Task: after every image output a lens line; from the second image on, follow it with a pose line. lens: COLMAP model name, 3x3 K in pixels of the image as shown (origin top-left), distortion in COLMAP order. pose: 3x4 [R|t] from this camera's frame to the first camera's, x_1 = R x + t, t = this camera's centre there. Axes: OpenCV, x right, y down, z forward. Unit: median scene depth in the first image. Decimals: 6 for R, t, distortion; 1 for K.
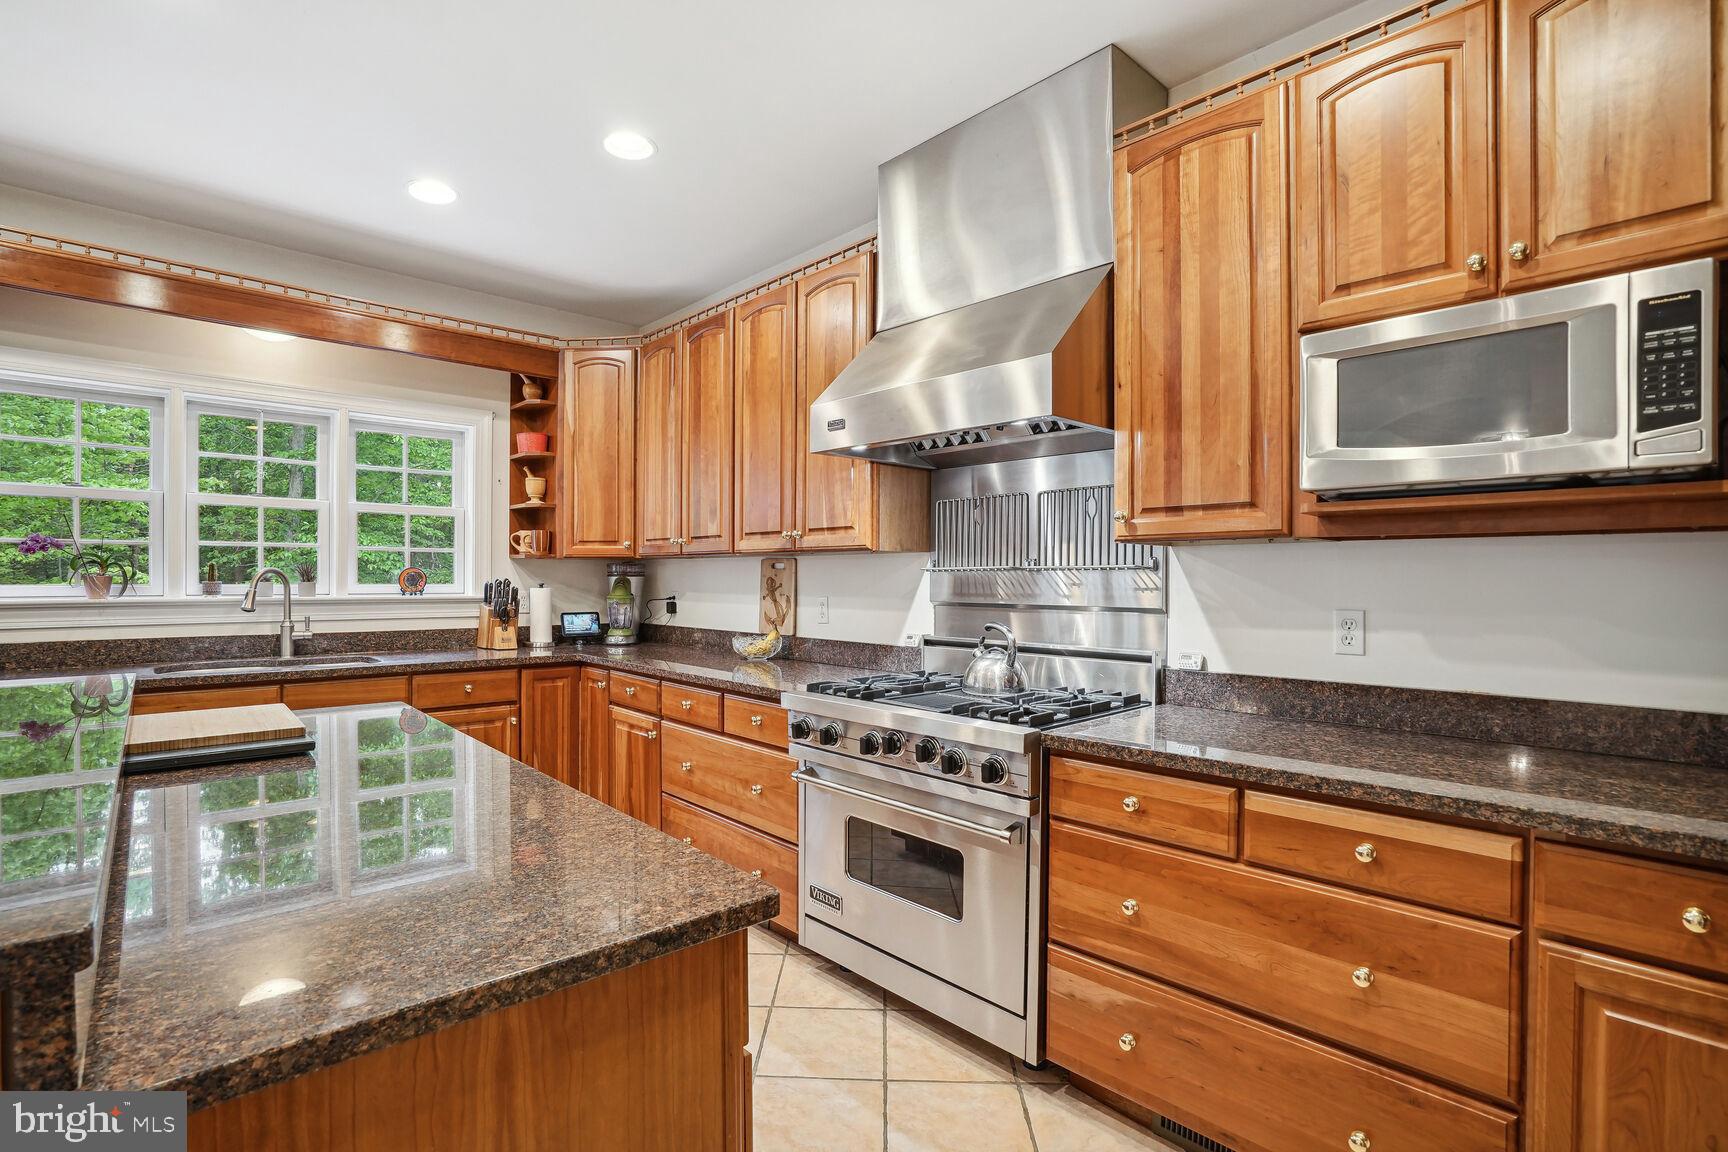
lens RADIAL K [[795.1, 0, 860.8], [0, 795.1, 562.6], [0, 0, 1]] dist [-0.054545, 0.017712]
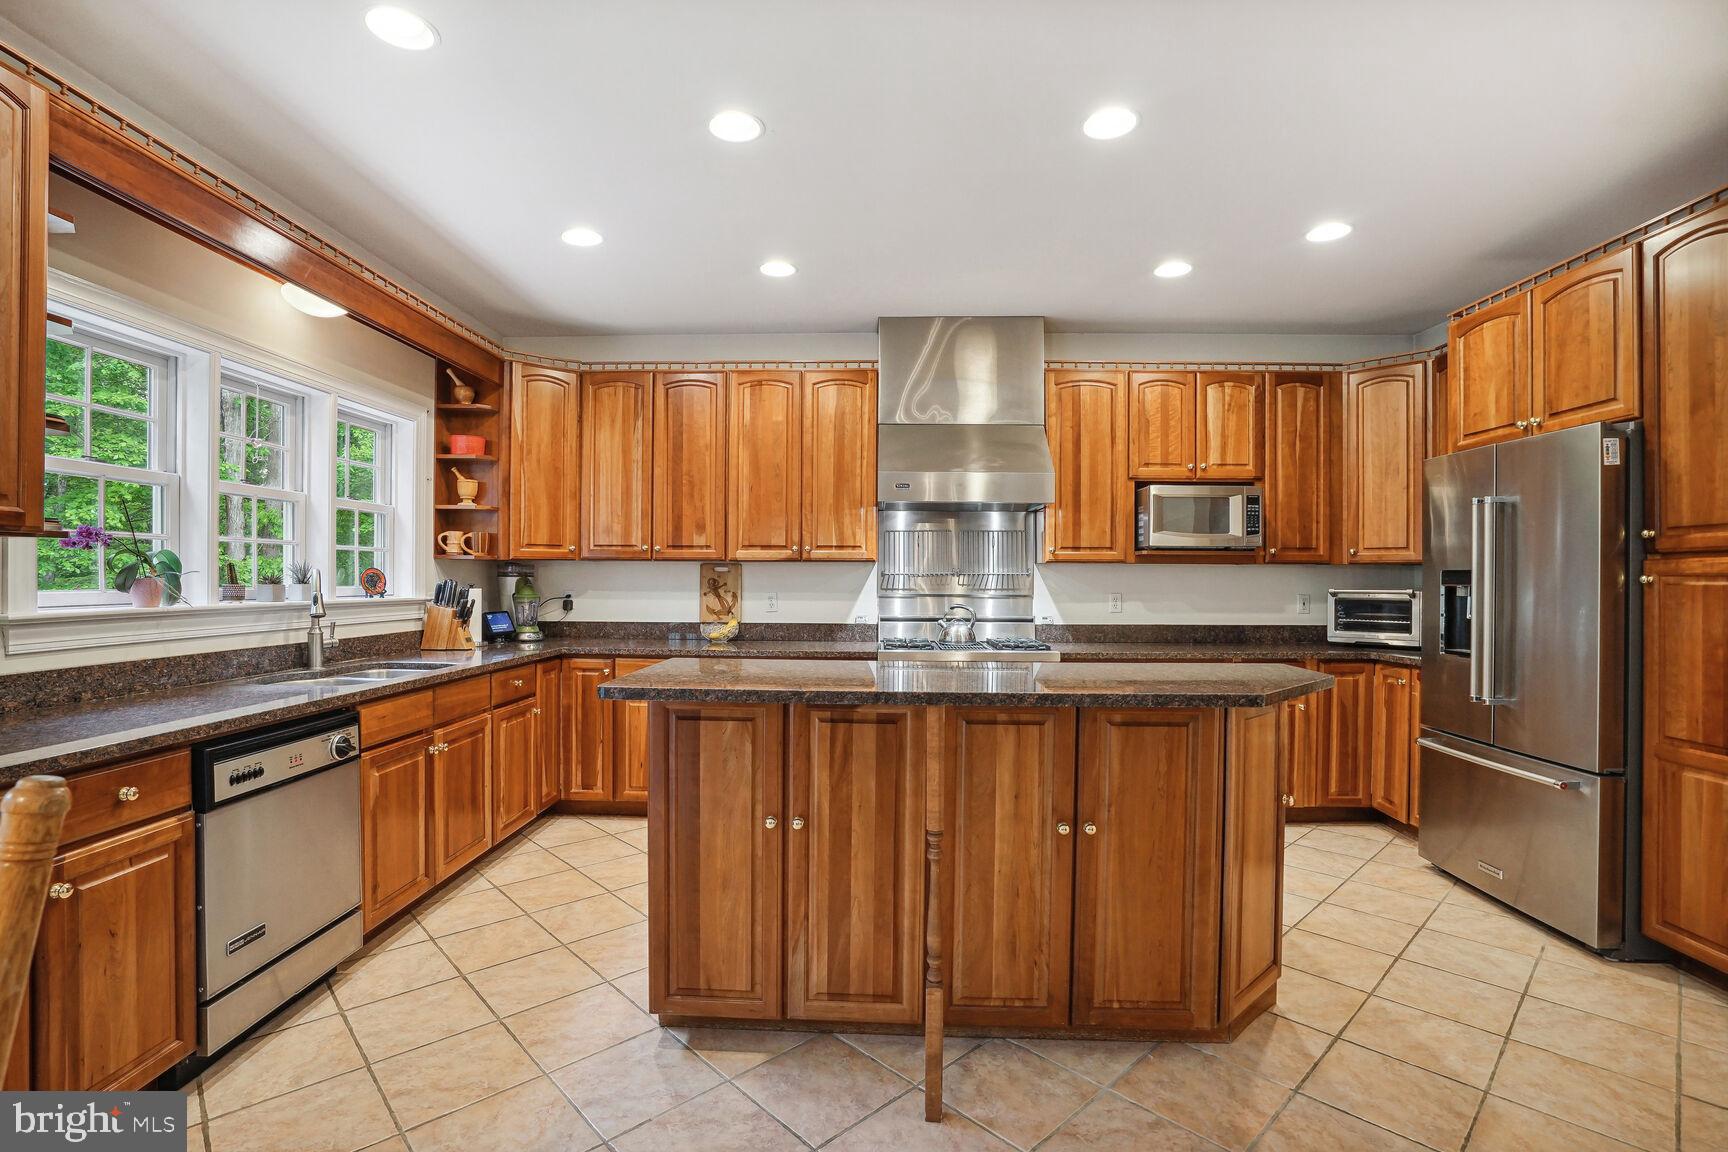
lens RADIAL K [[795.1, 0, 860.8], [0, 795.1, 562.6], [0, 0, 1]] dist [-0.054545, 0.017712]
pose [[0.712745, 0.012564, 0.701311, -0.931950], [-0.015576, 0.999877, -0.002082, -0.008463], [-0.701251, -0.009439, 0.712852, -0.088430]]
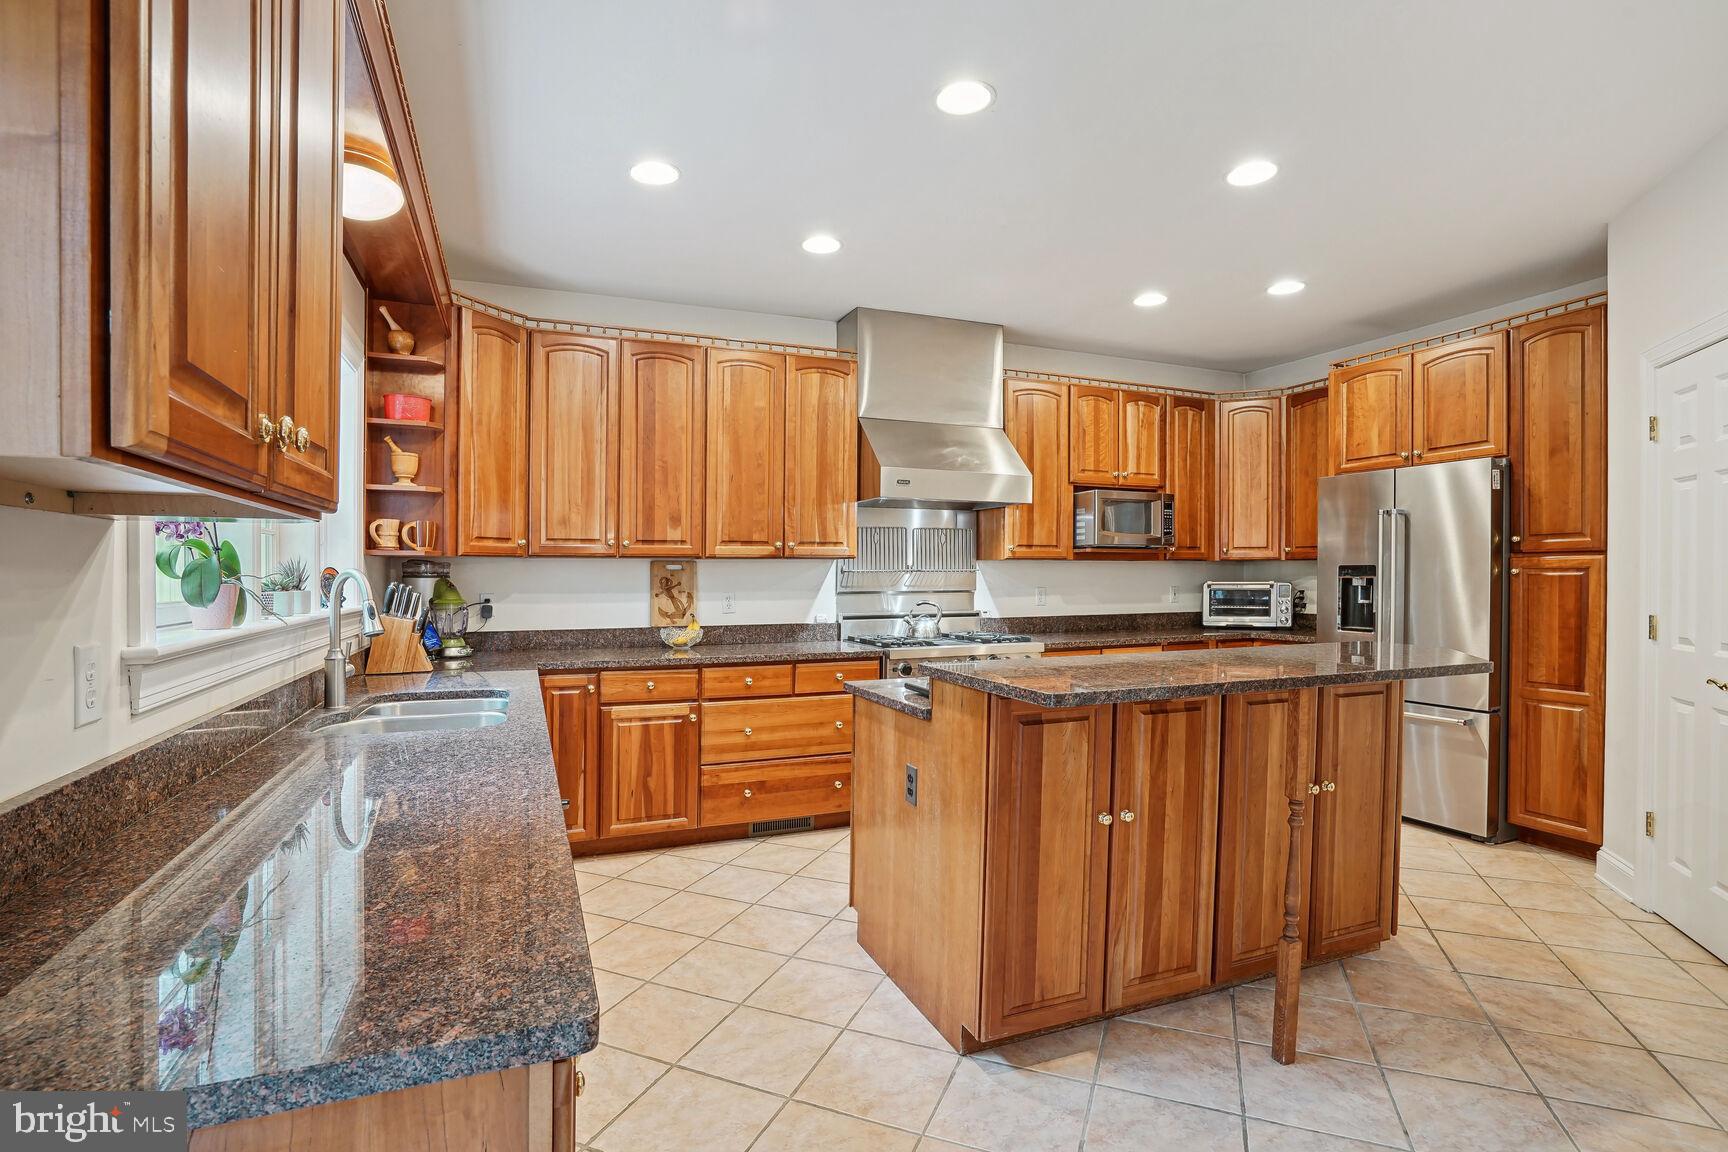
lens RADIAL K [[810.0, 0, 837.9], [0, 810.0, 569.1], [0, 0, 1]] dist [-0.055716, 0.017804]
pose [[0.374405, 0.001220, 0.927264, -1.213649], [-0.012858, 0.999910, 0.003876, -0.000735], [-0.927176, -0.013373, 0.374387, 0.372178]]
